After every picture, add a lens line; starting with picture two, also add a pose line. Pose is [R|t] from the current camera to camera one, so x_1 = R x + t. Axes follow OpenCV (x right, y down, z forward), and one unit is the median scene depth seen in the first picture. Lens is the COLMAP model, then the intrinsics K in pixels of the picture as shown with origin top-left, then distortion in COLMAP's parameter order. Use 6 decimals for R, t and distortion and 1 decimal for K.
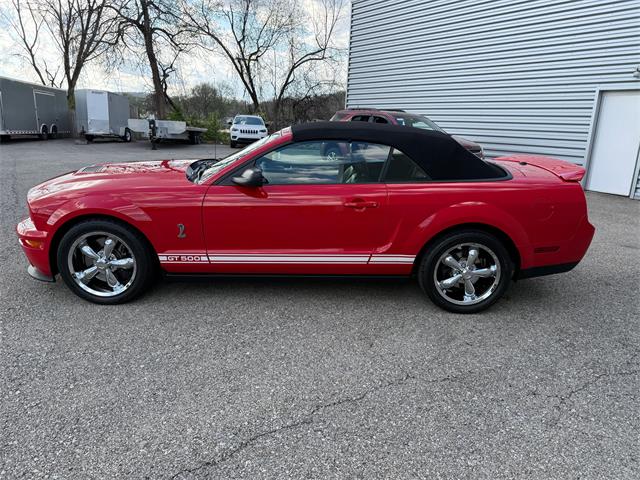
lens RADIAL K [[457.6, 0, 318.7], [0, 457.6, 236.7], [0, 0, 1]] dist [0.014464, -0.021202]
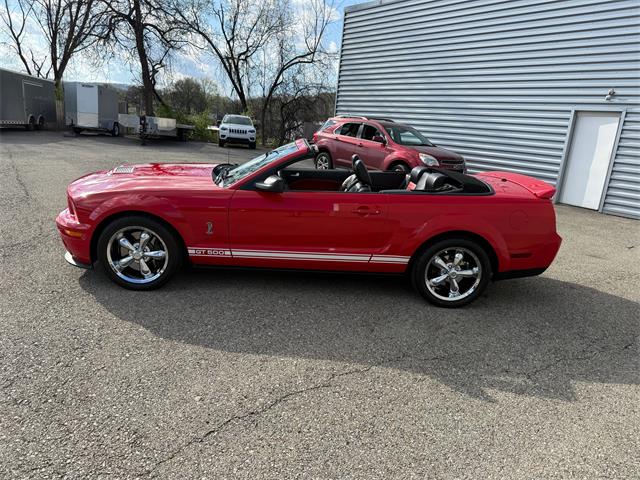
lens RADIAL K [[457.6, 0, 314.1], [0, 457.6, 238.5], [0, 0, 1]] dist [0.014464, -0.021202]
pose [[0.998737, 0.035446, 0.035594, -0.073754], [-0.035540, 0.999366, 0.002009, 0.001567], [-0.035501, -0.003272, 0.999364, -0.151712]]
